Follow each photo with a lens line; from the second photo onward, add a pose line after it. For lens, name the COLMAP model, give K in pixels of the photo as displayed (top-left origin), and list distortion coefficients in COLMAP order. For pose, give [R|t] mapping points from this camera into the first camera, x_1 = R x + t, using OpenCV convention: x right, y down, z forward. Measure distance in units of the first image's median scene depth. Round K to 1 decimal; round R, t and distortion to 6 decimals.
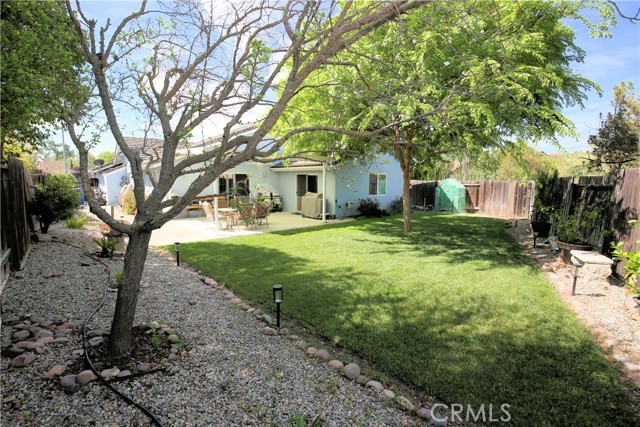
lens RADIAL K [[294.5, 0, 320.1], [0, 294.5, 212.5], [0, 0, 1]] dist [-0.029318, 0.002932]
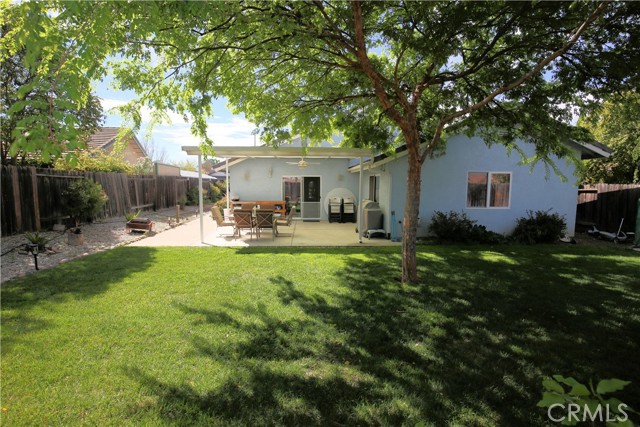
lens RADIAL K [[294.5, 0, 320.1], [0, 294.5, 213.4], [0, 0, 1]] dist [-0.029318, 0.002932]
pose [[0.776852, 0.058143, -0.626994, 0.374087], [-0.070366, 0.997507, 0.005318, -0.032622], [0.625740, 0.039988, 0.779006, 0.388935]]
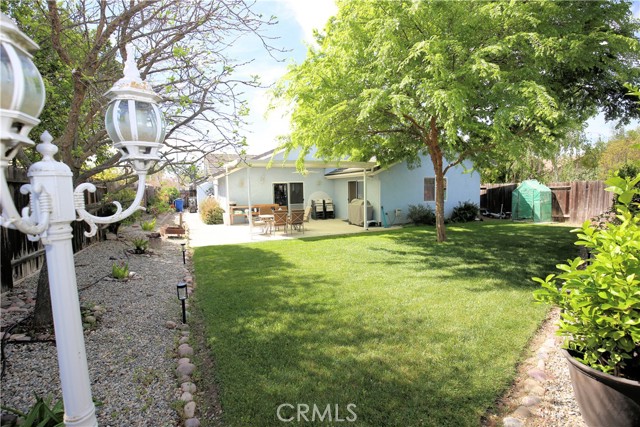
lens RADIAL K [[294.5, 0, 319.4], [0, 294.5, 213.5], [0, 0, 1]] dist [-0.029318, 0.002932]
pose [[0.948278, 0.001160, -0.317438, 0.175647], [-0.008553, 0.999724, -0.021895, 0.002312], [0.317324, 0.023478, 0.948026, 0.034488]]
